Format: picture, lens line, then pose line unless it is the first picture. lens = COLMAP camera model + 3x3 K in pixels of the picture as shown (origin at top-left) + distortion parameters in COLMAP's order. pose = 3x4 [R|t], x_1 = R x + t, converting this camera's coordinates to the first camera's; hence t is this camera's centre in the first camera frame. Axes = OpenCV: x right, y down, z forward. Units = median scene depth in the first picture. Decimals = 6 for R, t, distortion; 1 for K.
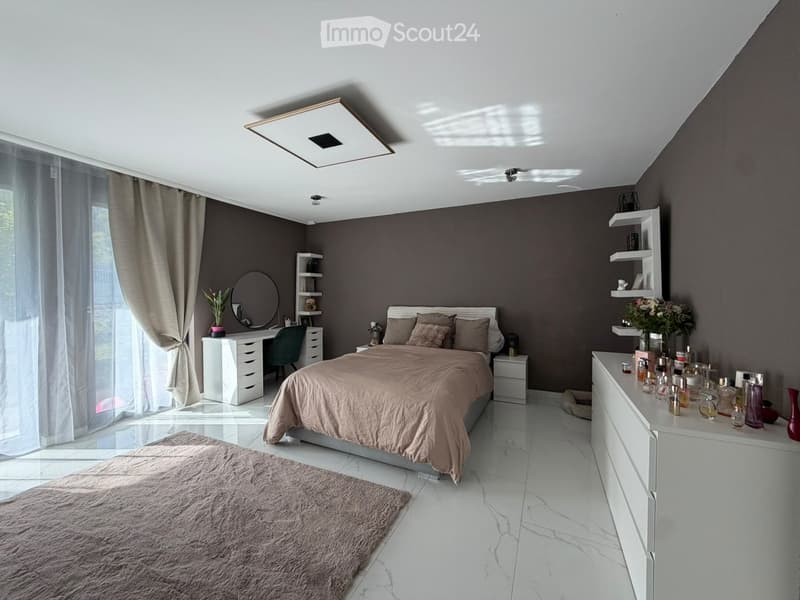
lens RADIAL K [[316.6, 0, 401.8], [0, 316.6, 297.7], [0, 0, 1]] dist [0.000647, 0.000122]
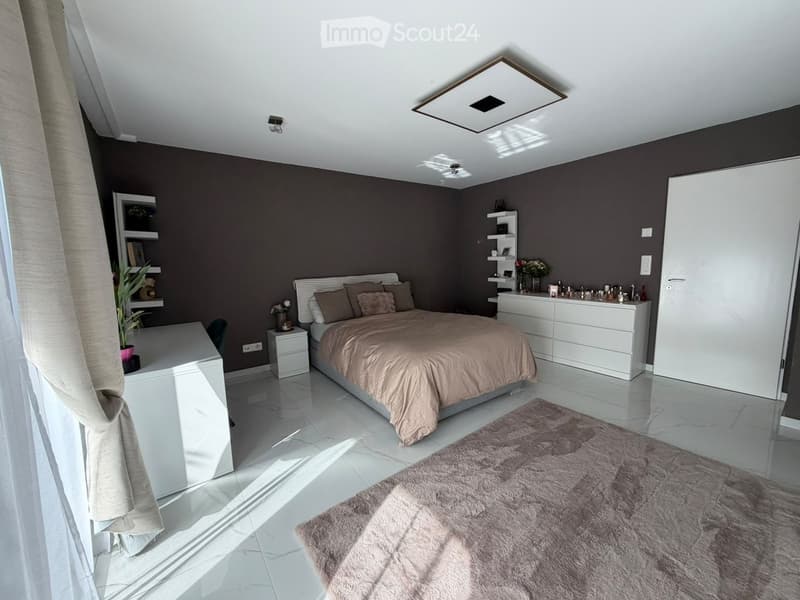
lens RADIAL K [[310.6, 0, 400.0], [0, 310.6, 300.0], [0, 0, 1]] dist [0.001620, 0.000081]
pose [[0.486684, -0.131857, 0.863570, -0.954483], [0.036286, 0.990741, 0.130824, -0.026103], [-0.872824, -0.032334, 0.486962, 0.566676]]
